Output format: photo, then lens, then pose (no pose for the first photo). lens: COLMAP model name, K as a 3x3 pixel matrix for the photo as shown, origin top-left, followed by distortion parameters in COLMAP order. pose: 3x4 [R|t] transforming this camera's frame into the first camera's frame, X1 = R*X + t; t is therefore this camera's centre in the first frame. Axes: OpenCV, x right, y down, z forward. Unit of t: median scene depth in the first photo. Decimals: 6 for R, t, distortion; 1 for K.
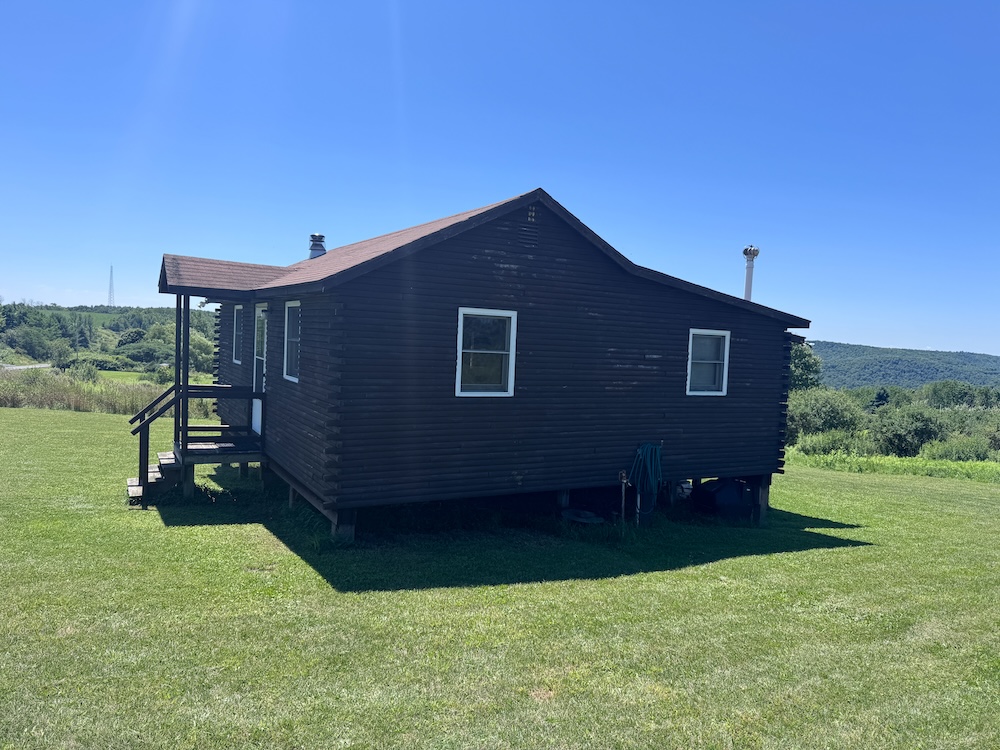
lens RADIAL K [[782.4, 0, 500.3], [0, 782.4, 373.6], [0, 0, 1]] dist [0.008538, -0.000210]
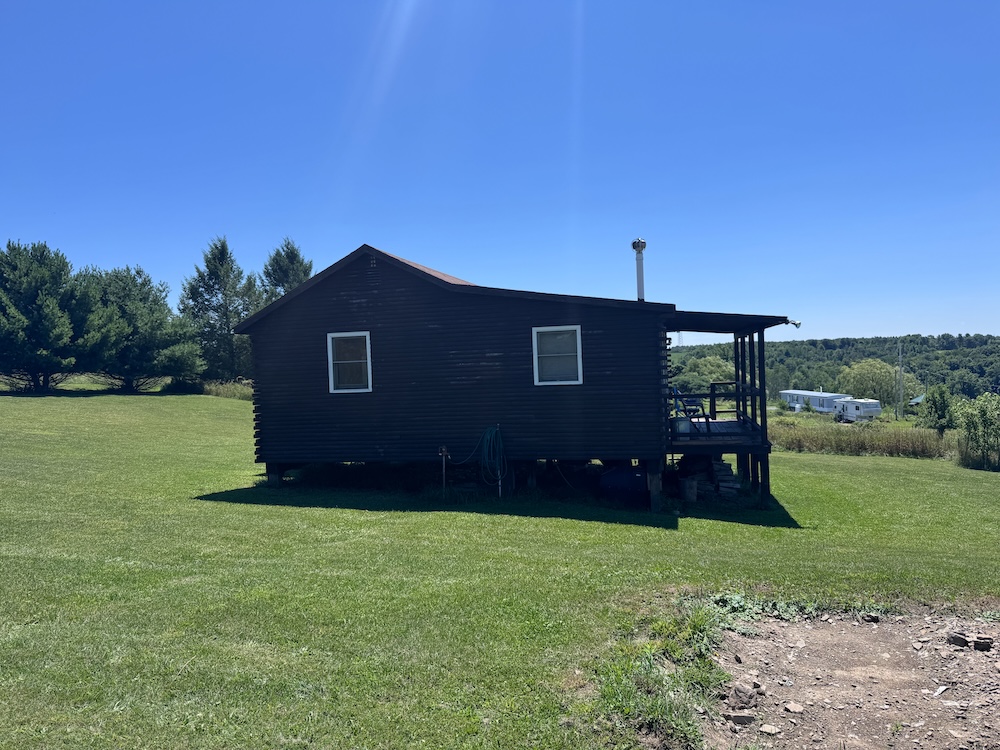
lens RADIAL K [[782.4, 0, 500.4], [0, 782.4, 376.2], [0, 0, 1]] dist [0.008538, -0.000210]
pose [[0.685854, -0.065197, -0.724813, 1.098527], [0.036478, 0.997807, -0.055235, 0.080252], [0.726824, 0.011443, 0.686728, 0.186669]]
